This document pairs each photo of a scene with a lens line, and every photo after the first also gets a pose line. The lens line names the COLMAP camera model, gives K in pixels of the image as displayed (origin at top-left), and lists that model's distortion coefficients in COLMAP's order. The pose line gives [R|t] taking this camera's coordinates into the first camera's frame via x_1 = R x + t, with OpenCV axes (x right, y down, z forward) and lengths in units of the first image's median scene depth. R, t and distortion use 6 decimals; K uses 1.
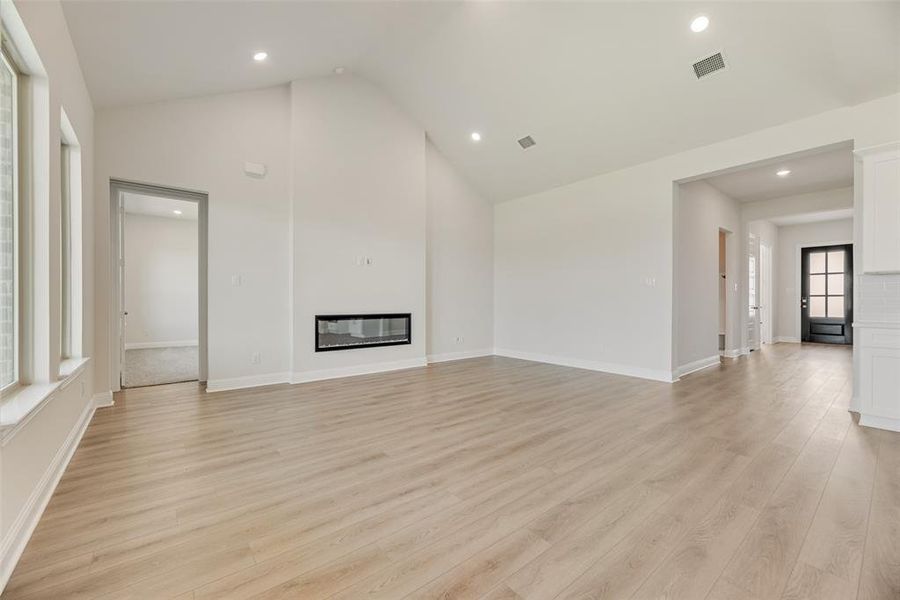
lens RADIAL K [[364.0, 0, 452.7], [0, 364.0, 301.6], [0, 0, 1]] dist [0.000790, 0.000176]
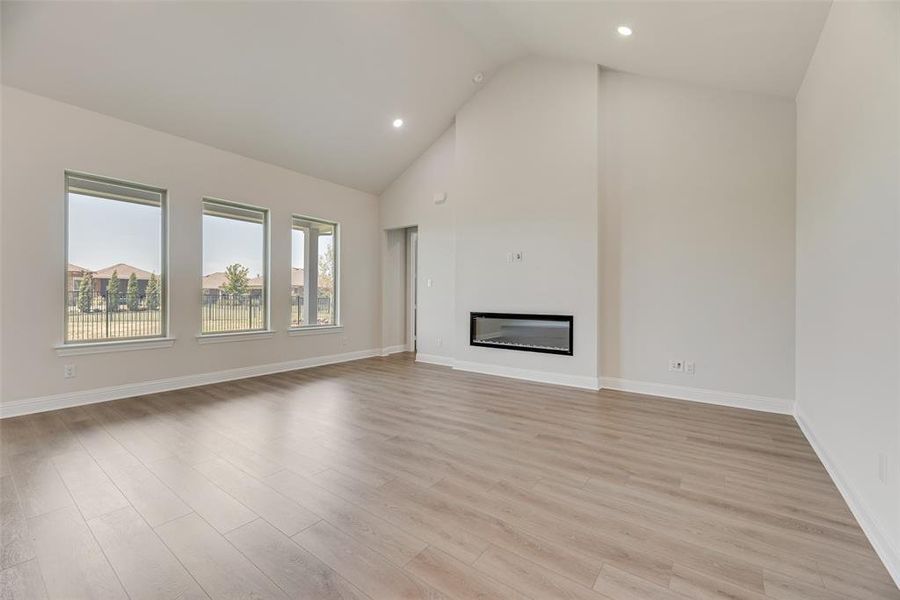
lens RADIAL K [[364.0, 0, 452.7], [0, 364.0, 301.6], [0, 0, 1]] dist [0.000790, 0.000176]
pose [[0.249556, 0.009117, -0.968317, 0.815197], [-0.006699, 0.999948, 0.007689, -0.003463], [0.968337, 0.004568, 0.249605, 0.804259]]
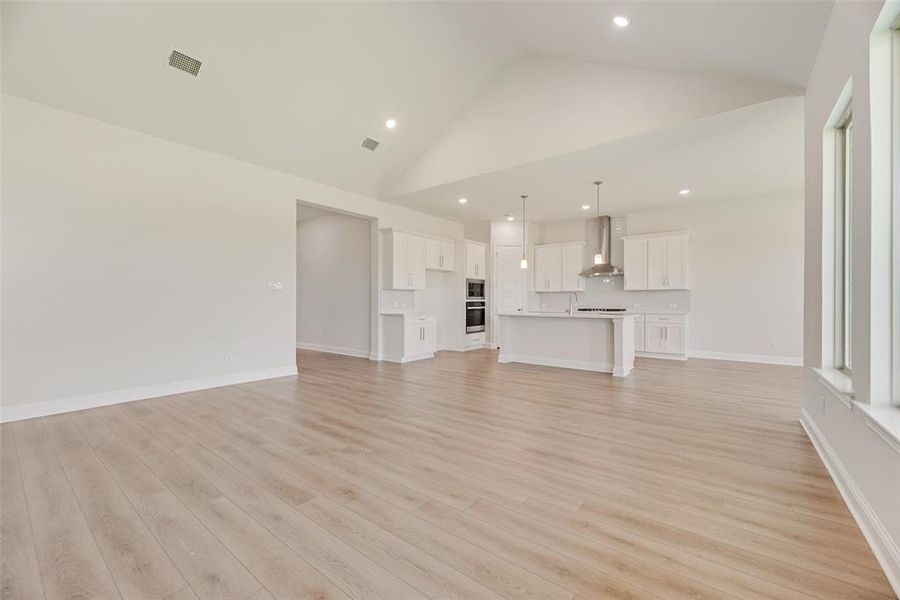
lens RADIAL K [[364.0, 0, 452.7], [0, 364.0, 301.6], [0, 0, 1]] dist [0.000790, 0.000176]
pose [[-0.221090, 0.001159, 0.975253, -0.730884], [0.002028, 0.999998, -0.000729, -0.004477], [-0.975251, 0.001817, -0.221091, 0.902434]]
